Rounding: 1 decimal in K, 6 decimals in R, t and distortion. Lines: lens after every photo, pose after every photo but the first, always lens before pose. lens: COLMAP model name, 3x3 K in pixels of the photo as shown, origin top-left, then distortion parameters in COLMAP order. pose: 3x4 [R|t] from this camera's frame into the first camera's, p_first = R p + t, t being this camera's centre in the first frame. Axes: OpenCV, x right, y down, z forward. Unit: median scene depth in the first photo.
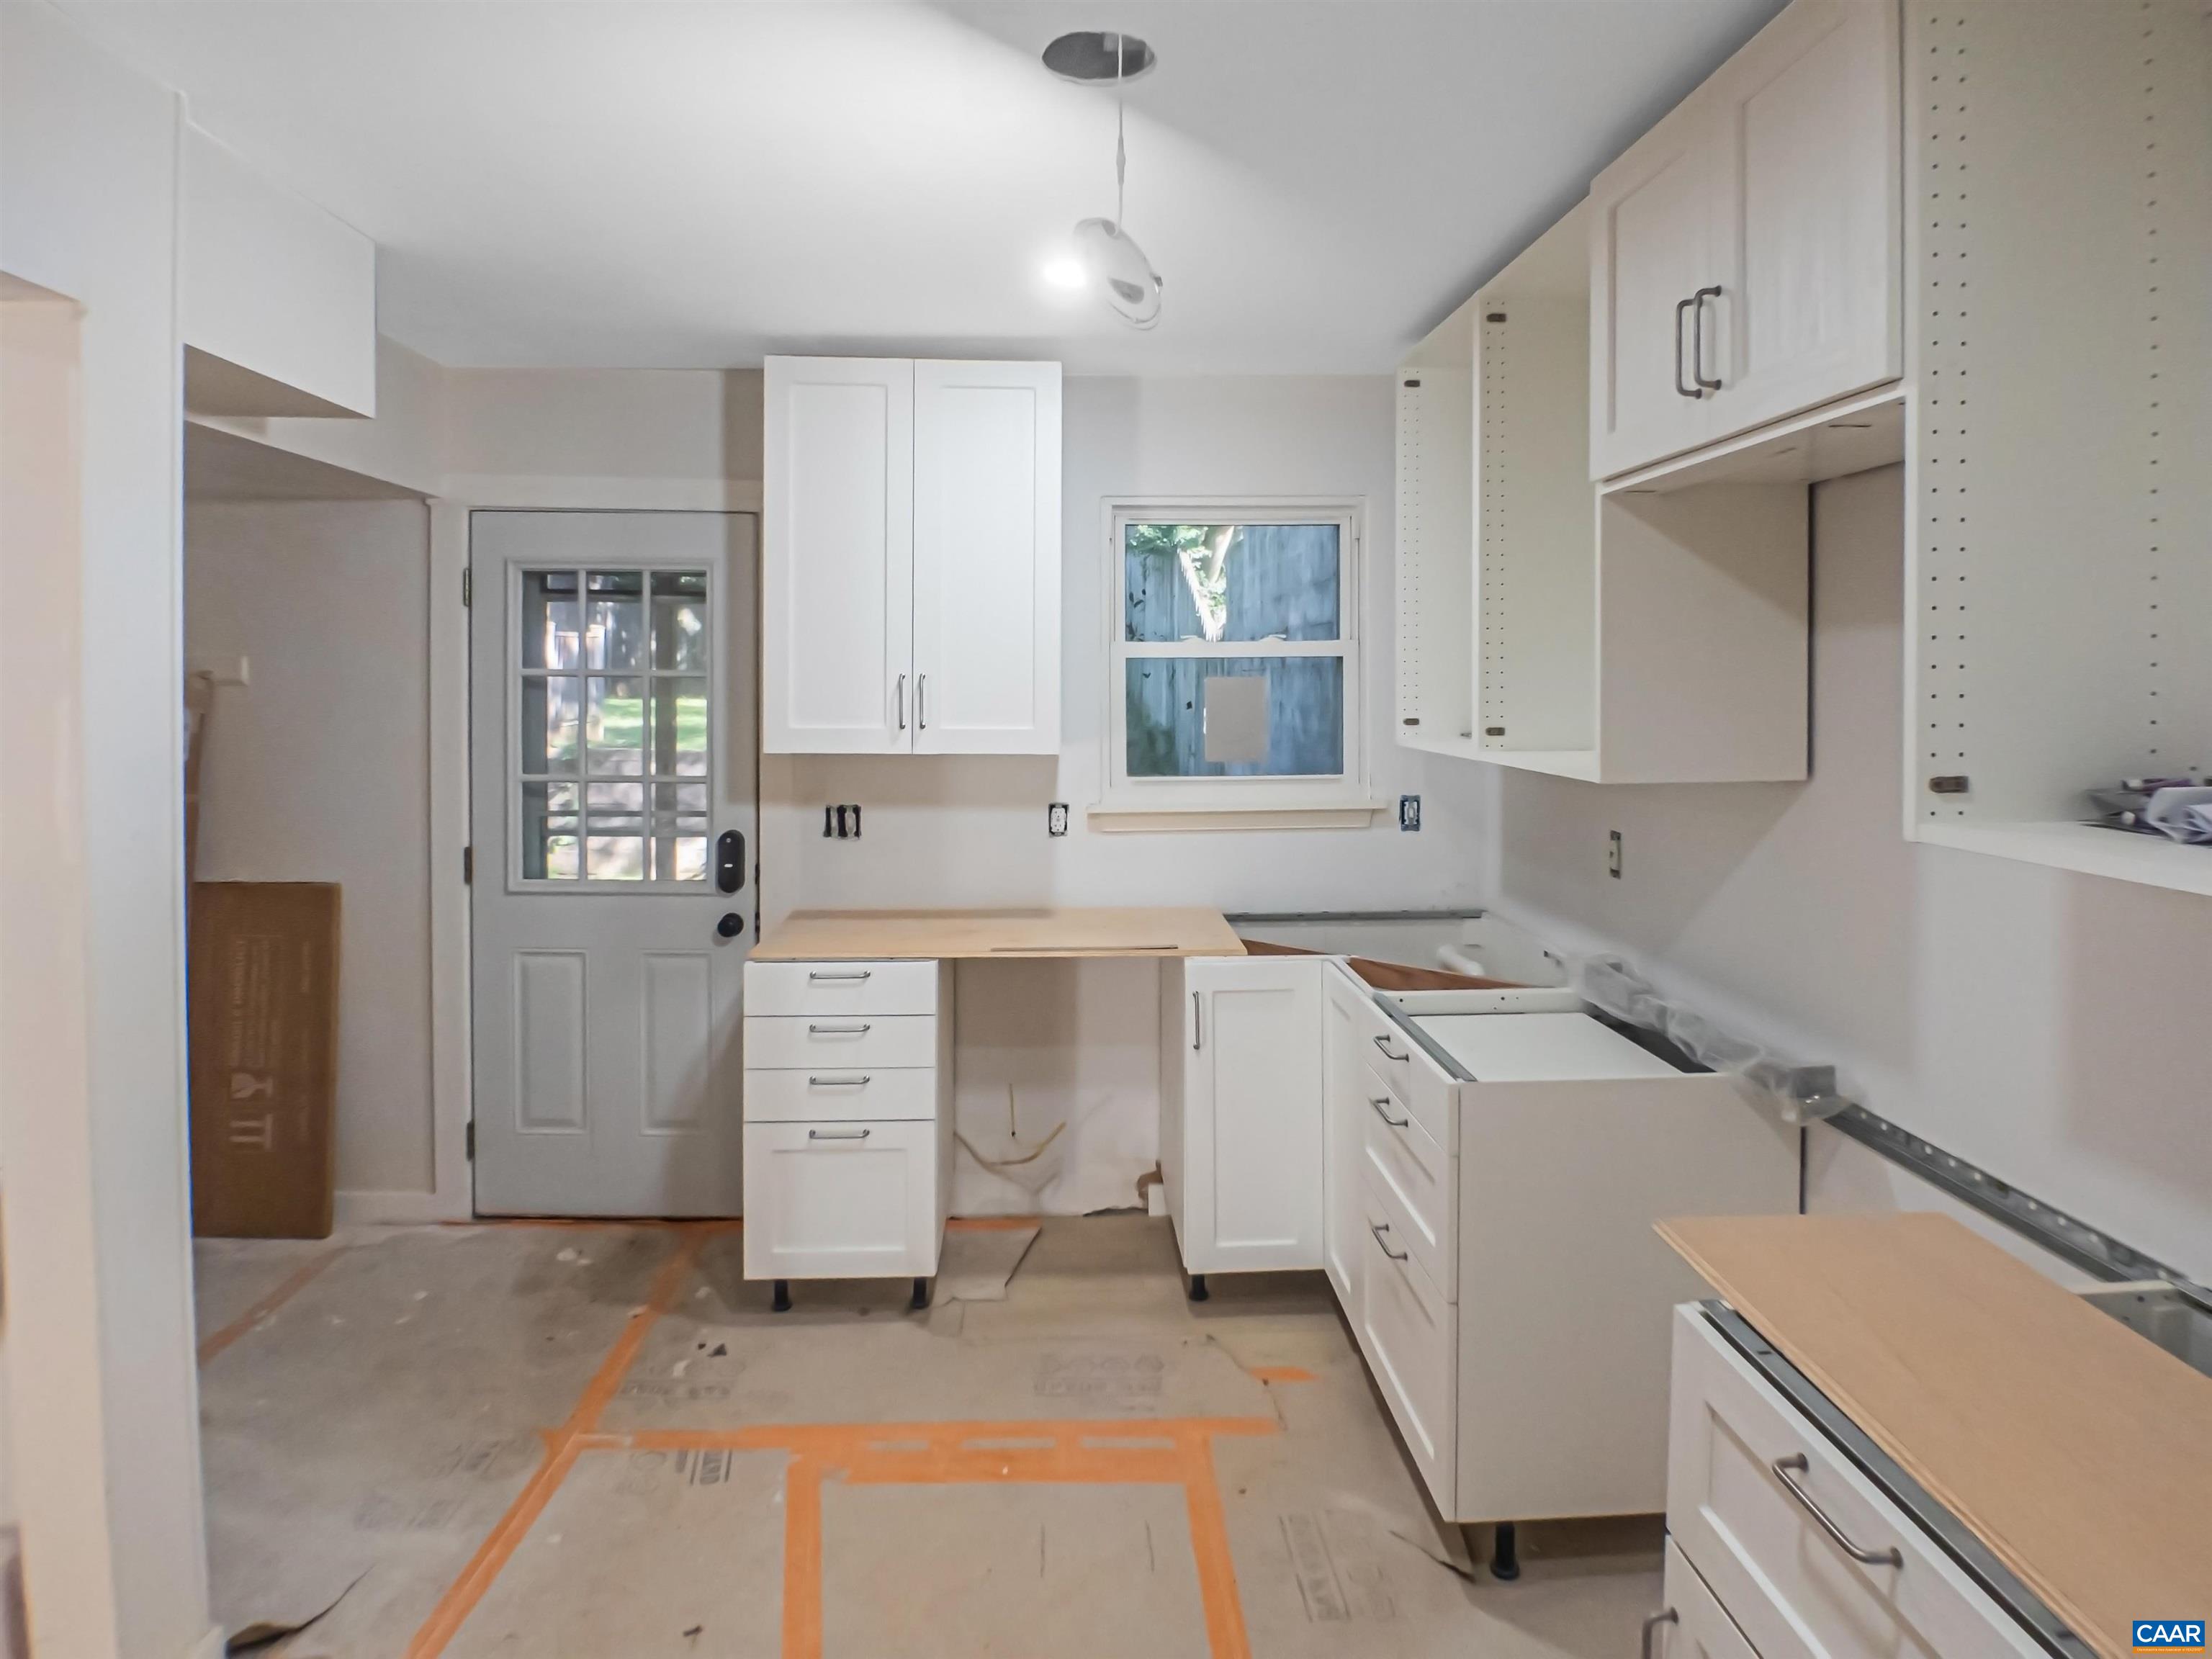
lens RADIAL K [[1257.7, 0, 1104.9], [0, 1257.7, 708.1], [0, 0, 1]] dist [-0.023675, -0.001568]
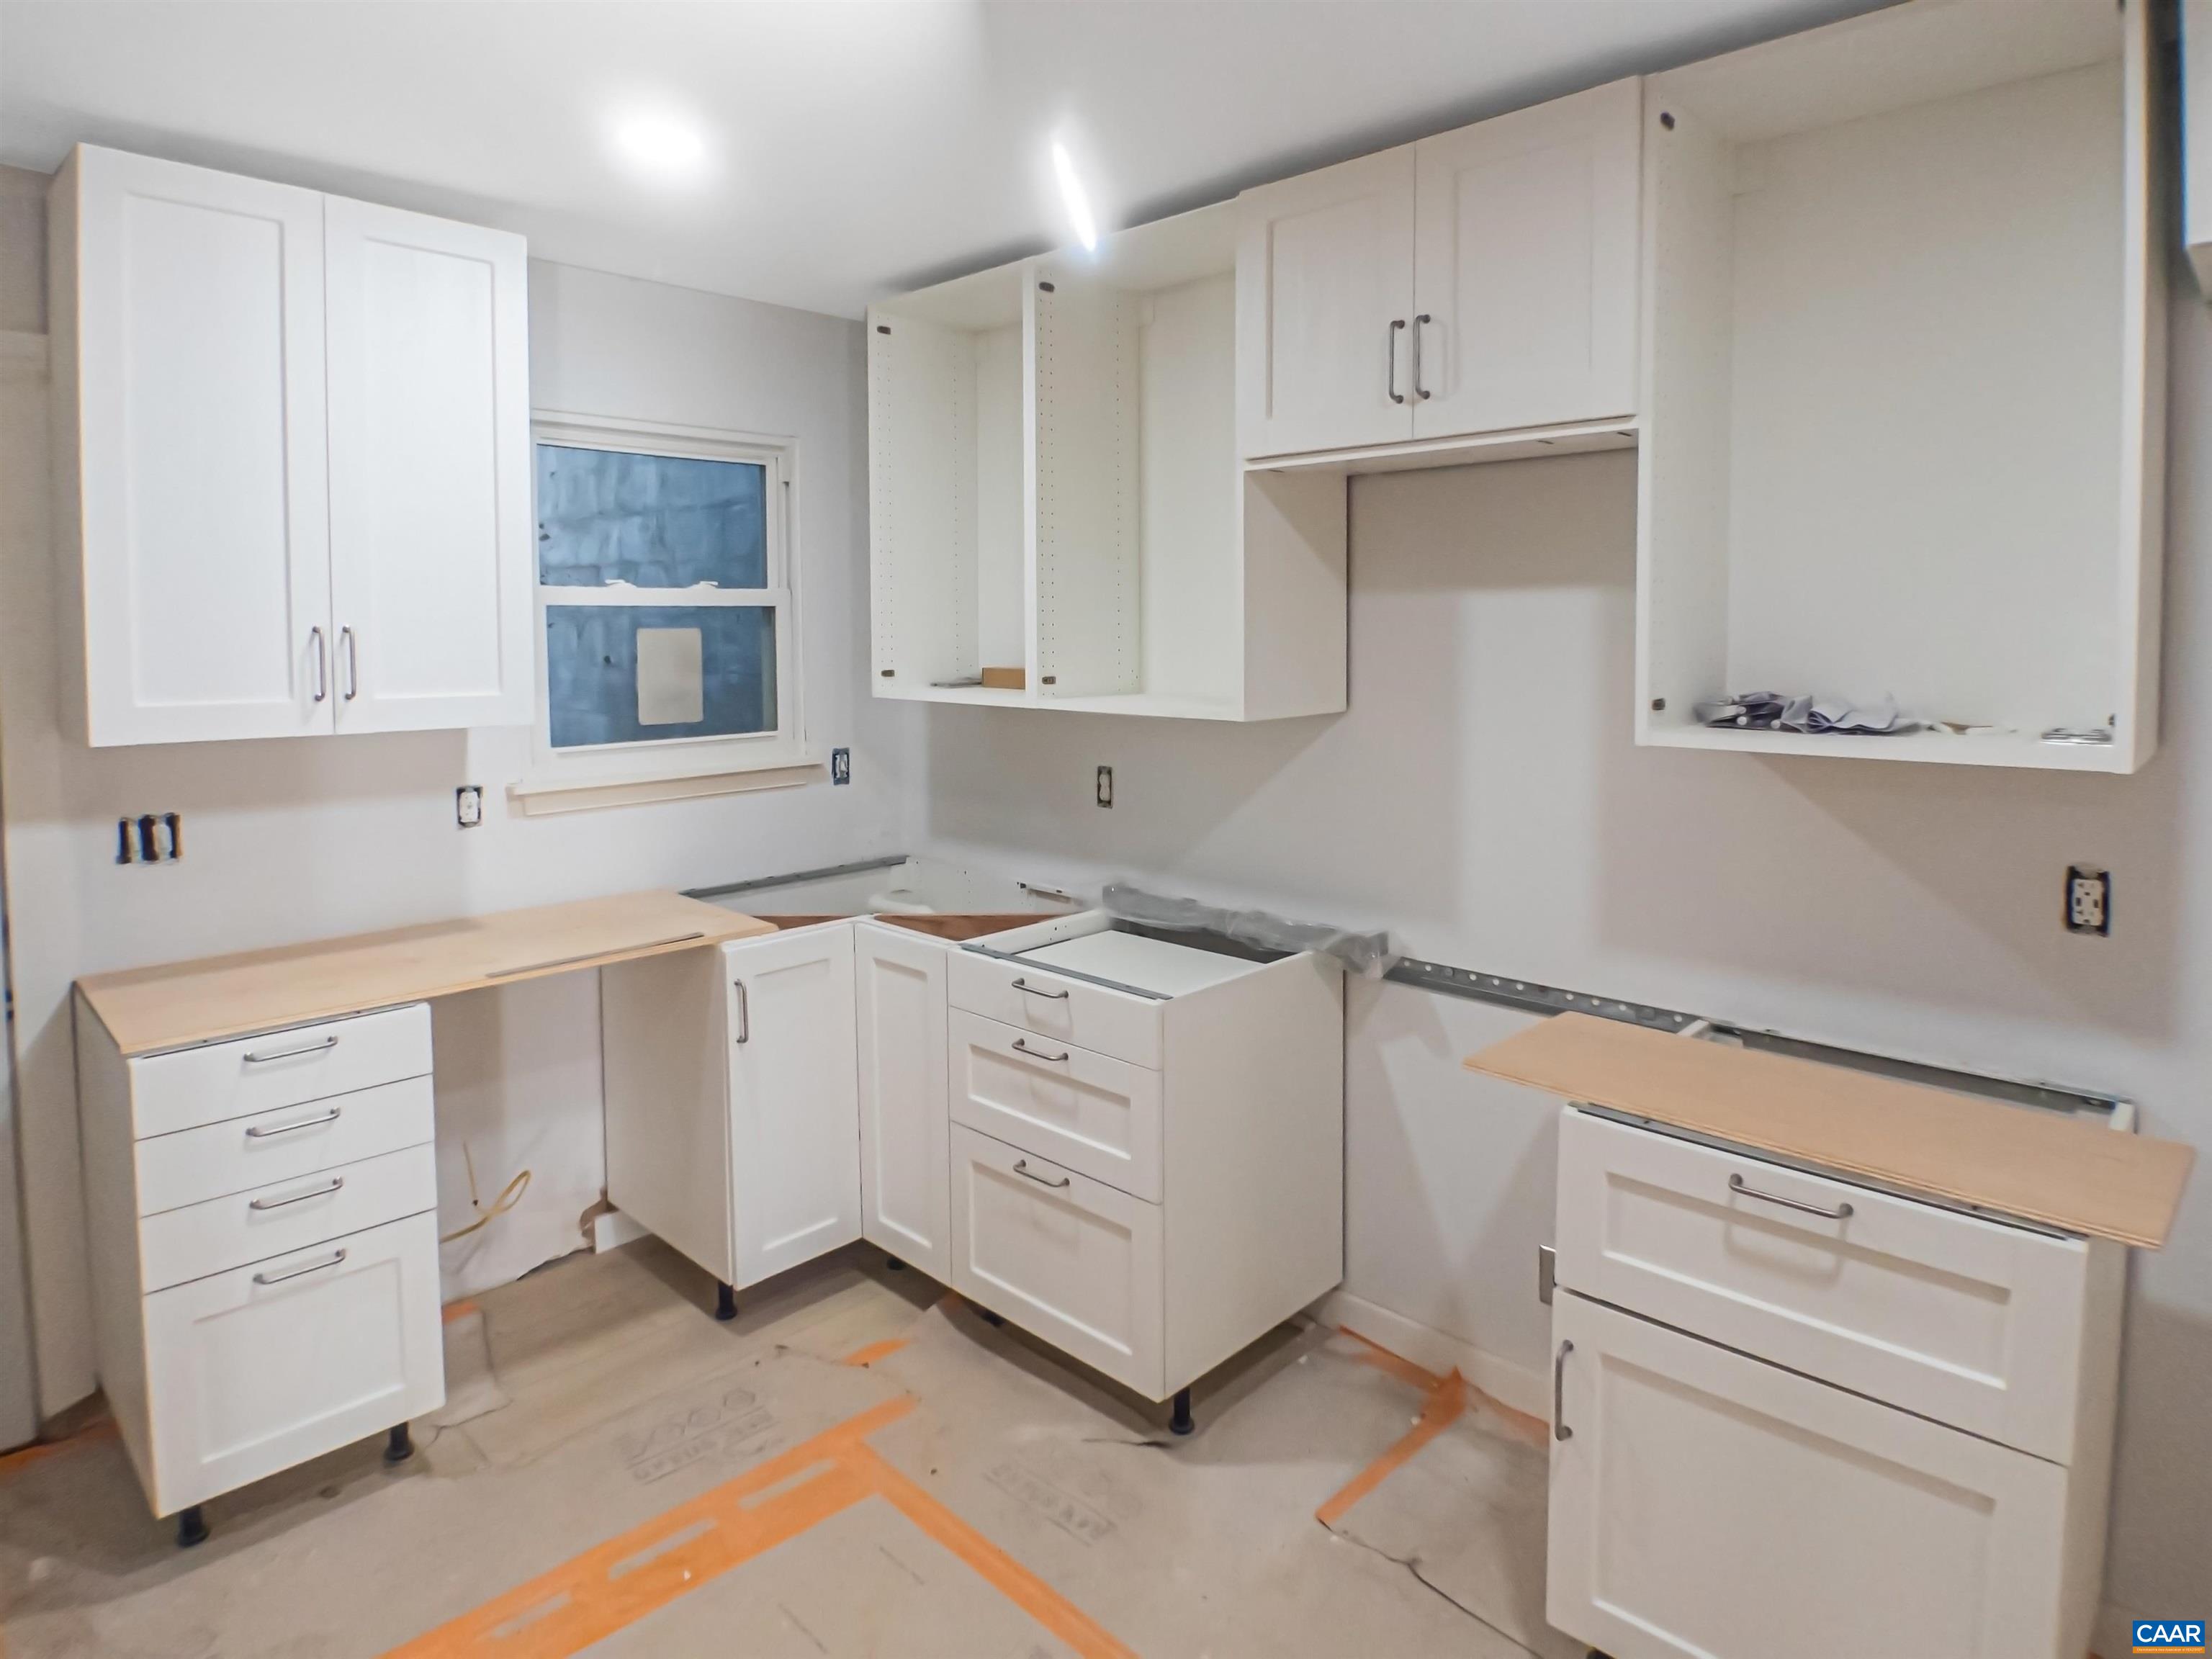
lens RADIAL K [[1267.6, 0, 1104.6], [0, 1267.6, 696.9], [0, 0, 1]] dist [-0.026628, -0.003003]
pose [[0.729172, -0.038274, 0.683259, -0.330512], [0.016376, 0.999125, 0.038491, -0.006512], [-0.684134, -0.016878, 0.729161, 0.158041]]
